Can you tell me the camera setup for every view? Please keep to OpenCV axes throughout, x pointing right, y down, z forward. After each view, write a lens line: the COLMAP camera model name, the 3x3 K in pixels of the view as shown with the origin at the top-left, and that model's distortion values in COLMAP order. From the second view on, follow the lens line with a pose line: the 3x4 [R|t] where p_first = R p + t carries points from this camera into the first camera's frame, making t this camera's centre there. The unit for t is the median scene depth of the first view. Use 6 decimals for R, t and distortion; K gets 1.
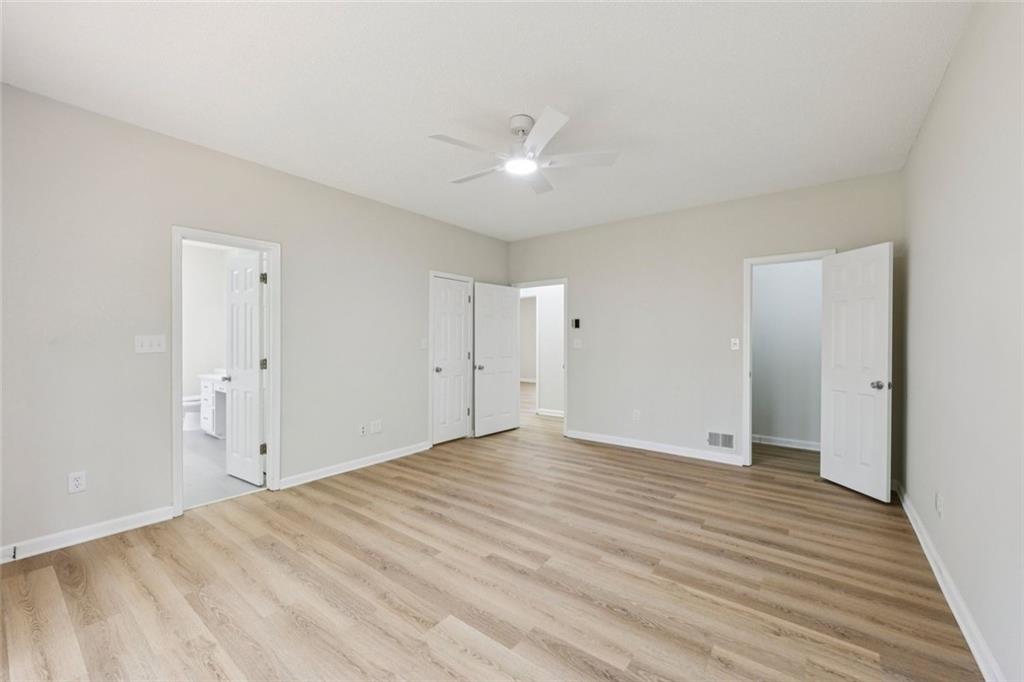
lens RADIAL K [[417.5, 0, 493.2], [0, 417.5, 344.5], [0, 0, 1]] dist [0.000006, 0.000198]
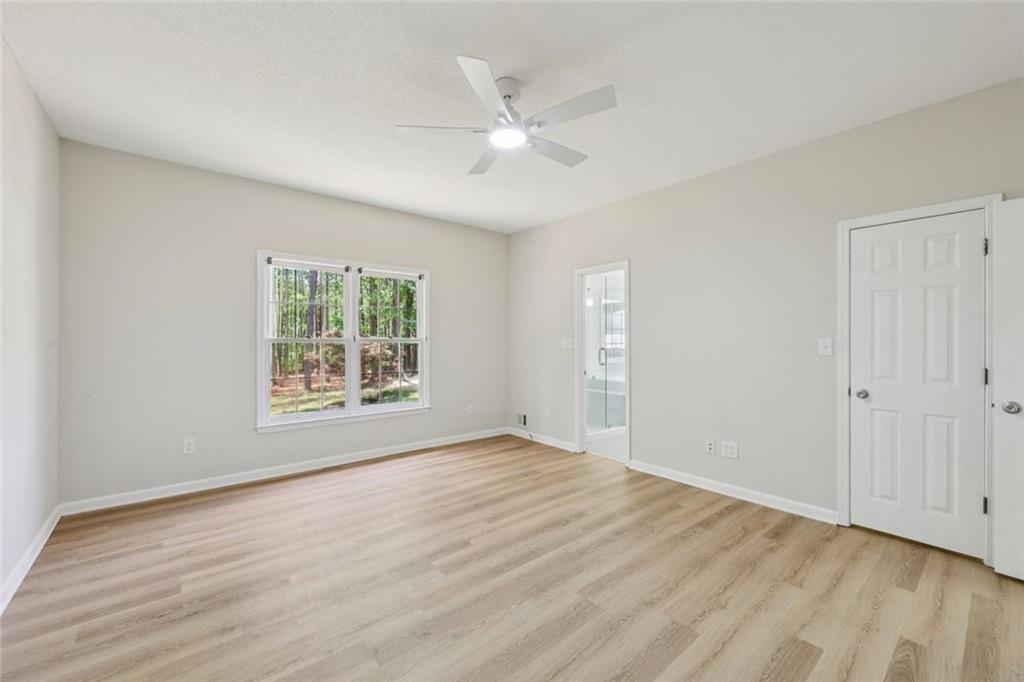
lens RADIAL K [[403.9, 0, 512.0], [0, 403.9, 341.0], [0, 0, 1]] dist [0.000453, 0.000250]
pose [[-0.189815, -0.001022, -0.981819, 0.819196], [-0.012441, 0.999922, 0.001364, -0.008175], [0.981741, 0.012473, -0.189813, 1.085649]]
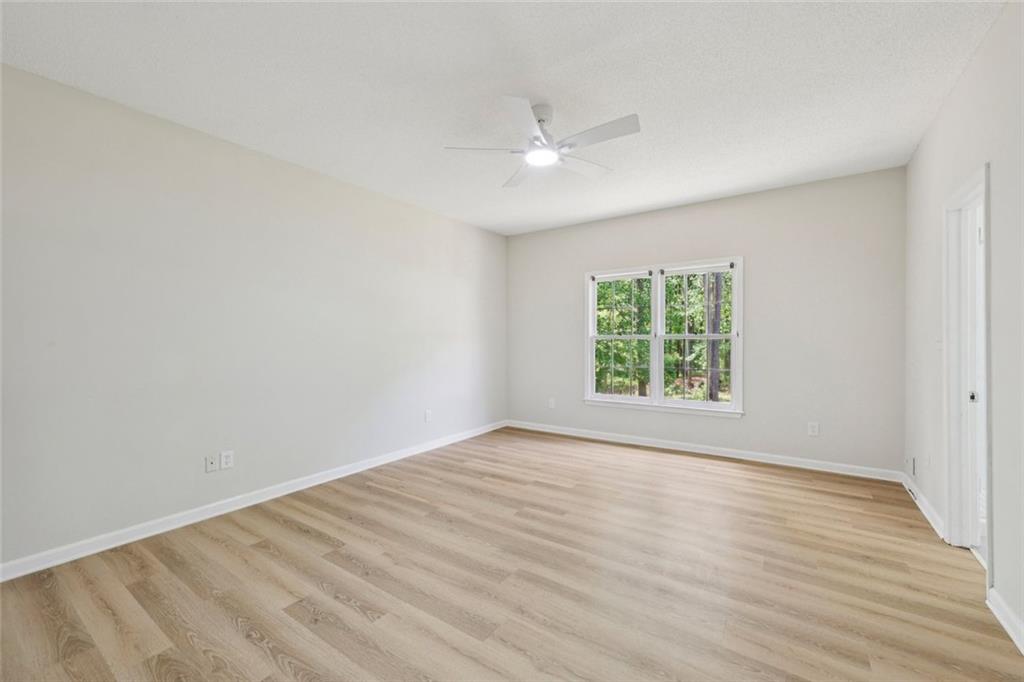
lens RADIAL K [[403.9, 0, 512.0], [0, 403.9, 341.0], [0, 0, 1]] dist [0.000453, 0.000250]
pose [[-0.995872, 0.005212, -0.090614, 0.204395], [0.003830, 0.999874, 0.015416, -0.011821], [0.090683, 0.015005, -0.995767, 1.798816]]
